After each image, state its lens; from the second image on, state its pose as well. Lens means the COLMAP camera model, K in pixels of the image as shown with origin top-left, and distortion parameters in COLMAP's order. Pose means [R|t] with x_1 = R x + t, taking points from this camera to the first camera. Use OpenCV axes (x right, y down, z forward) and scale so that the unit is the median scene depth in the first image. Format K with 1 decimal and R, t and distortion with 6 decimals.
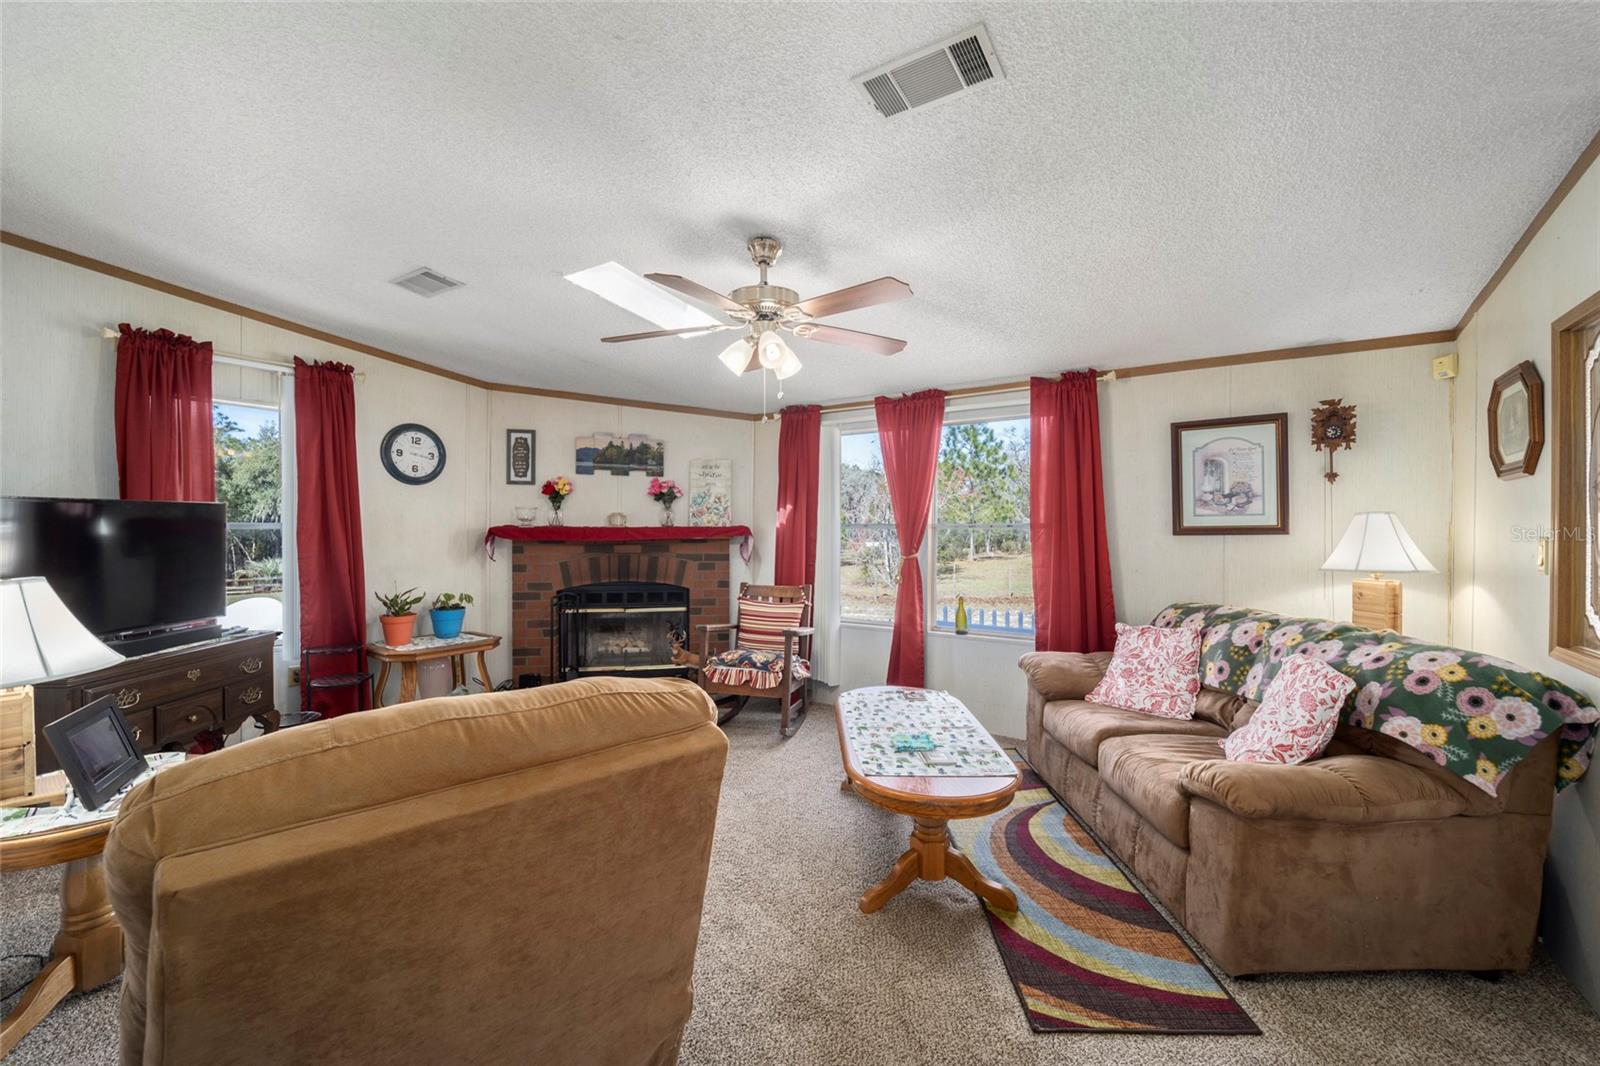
lens RADIAL K [[642.8, 0, 800.0], [0, 642.8, 533.0], [0, 0, 1]] dist [-0.006151, 0.000319]
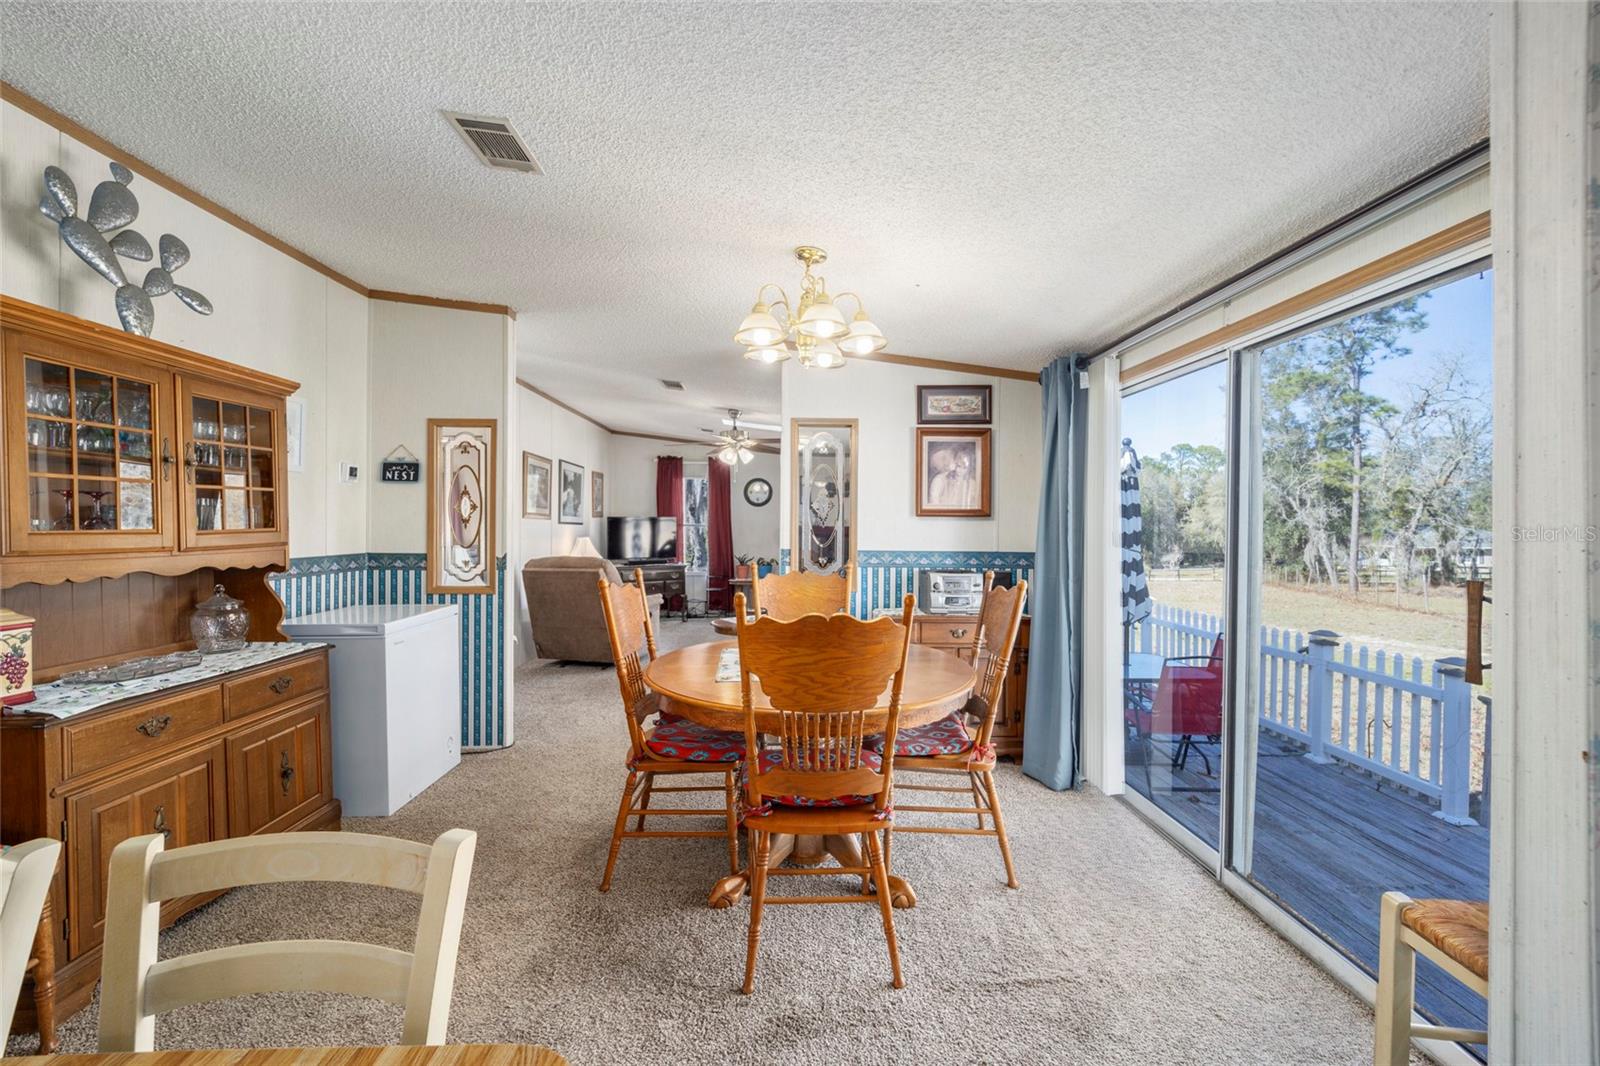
lens RADIAL K [[645.4, 0, 796.2], [0, 645.4, 537.2], [0, 0, 1]] dist [-0.005436, 0.000181]
pose [[0.575198, 0.016191, -0.817854, 1.113027], [-0.014085, 0.999852, 0.009888, 0.005094], [0.817893, 0.005832, 0.575341, -0.119370]]
